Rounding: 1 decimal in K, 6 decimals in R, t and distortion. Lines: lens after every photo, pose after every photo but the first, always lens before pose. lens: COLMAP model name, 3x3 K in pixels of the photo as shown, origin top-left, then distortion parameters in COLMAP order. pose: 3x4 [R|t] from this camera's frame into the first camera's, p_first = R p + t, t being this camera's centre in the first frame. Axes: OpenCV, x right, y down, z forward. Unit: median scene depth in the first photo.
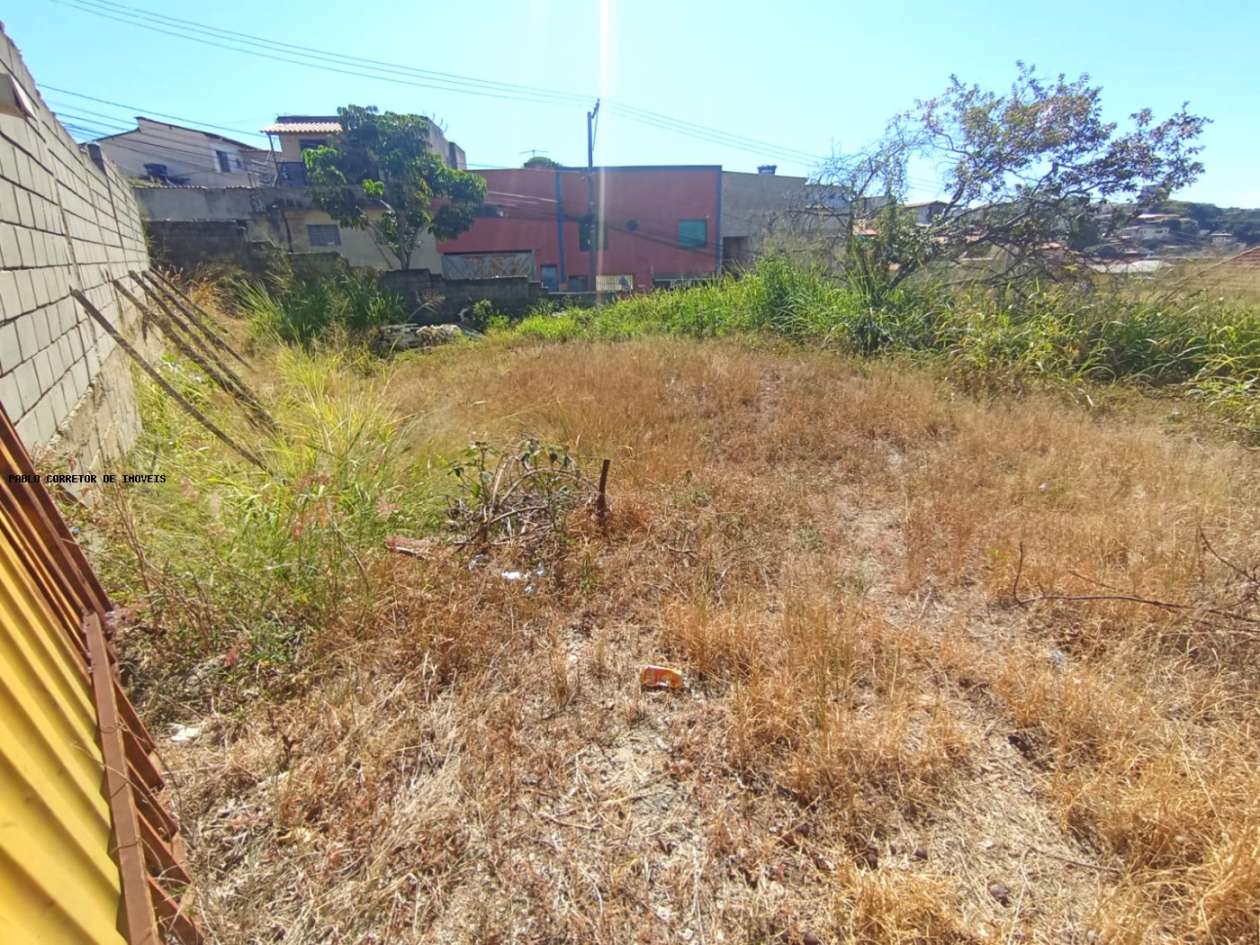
lens RADIAL K [[585.2, 0, 631.8], [0, 585.2, 472.2], [0, 0, 1]] dist [-0.003309, 0.013030]
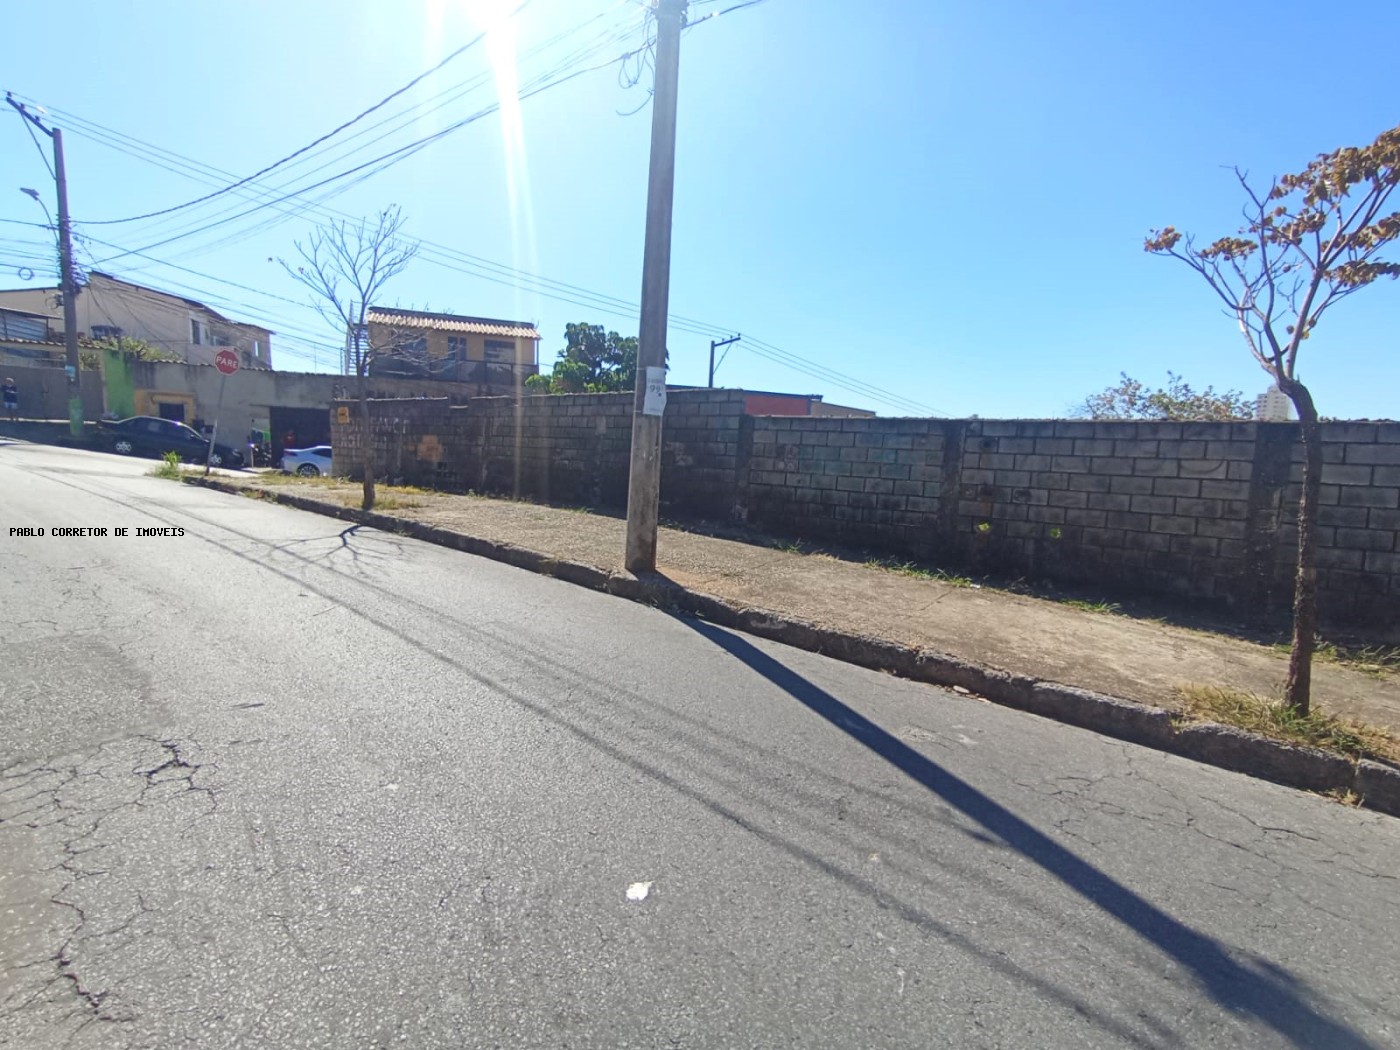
lens RADIAL K [[652.8, 0, 704.6], [0, 652.8, 519.1], [0, 0, 1]] dist [-0.010121, 0.019020]
pose [[0.935006, 0.015012, 0.354314, -2.150174], [0.074547, 0.968460, -0.237756, -0.060303], [-0.346708, 0.248716, 0.904397, 0.010612]]
